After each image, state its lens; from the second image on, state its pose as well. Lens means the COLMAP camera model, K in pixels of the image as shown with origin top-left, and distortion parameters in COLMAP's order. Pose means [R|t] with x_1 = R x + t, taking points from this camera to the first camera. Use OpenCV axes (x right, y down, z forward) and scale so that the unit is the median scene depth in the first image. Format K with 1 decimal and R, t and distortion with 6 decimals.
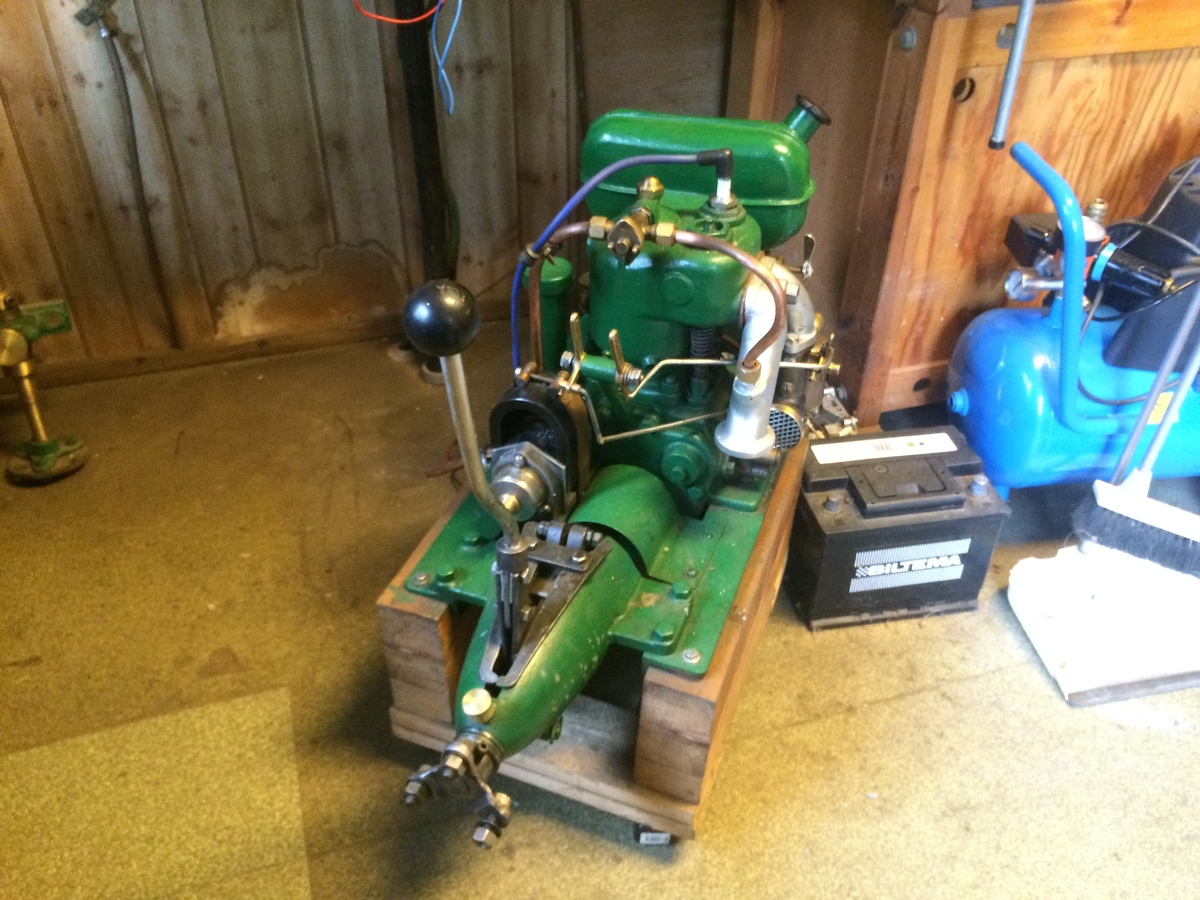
lens RADIAL K [[1033.0, 0, 600.0], [0, 1033.0, 450.0], [0, 0, 1]] dist [0.076673, -0.132961]
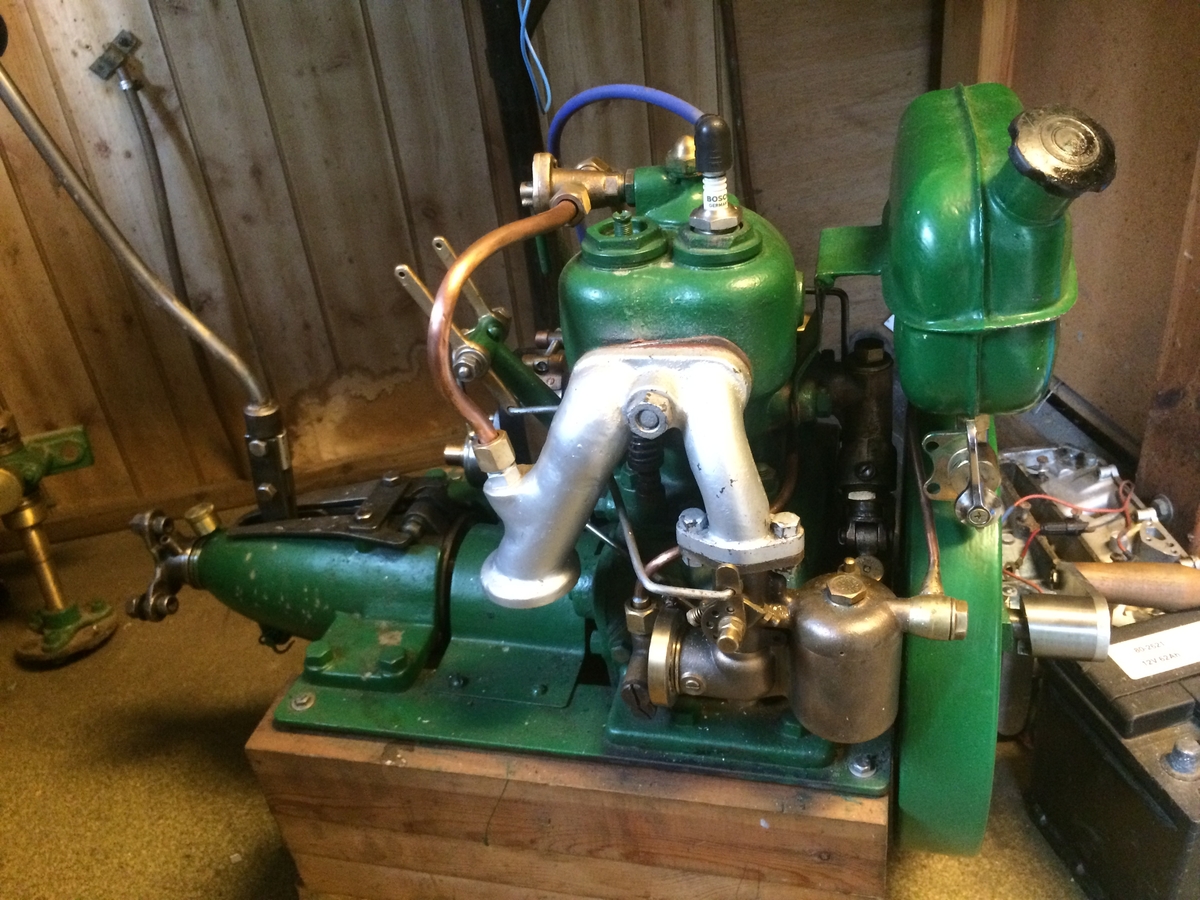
lens RADIAL K [[1033.0, 0, 600.0], [0, 1033.0, 450.0], [0, 0, 1]] dist [0.076673, -0.132961]
pose [[0.987390, -0.048424, -0.150718, -0.016590], [0.032407, 0.993734, -0.106966, -0.029664], [0.154954, 0.100733, 0.982773, 0.290624]]
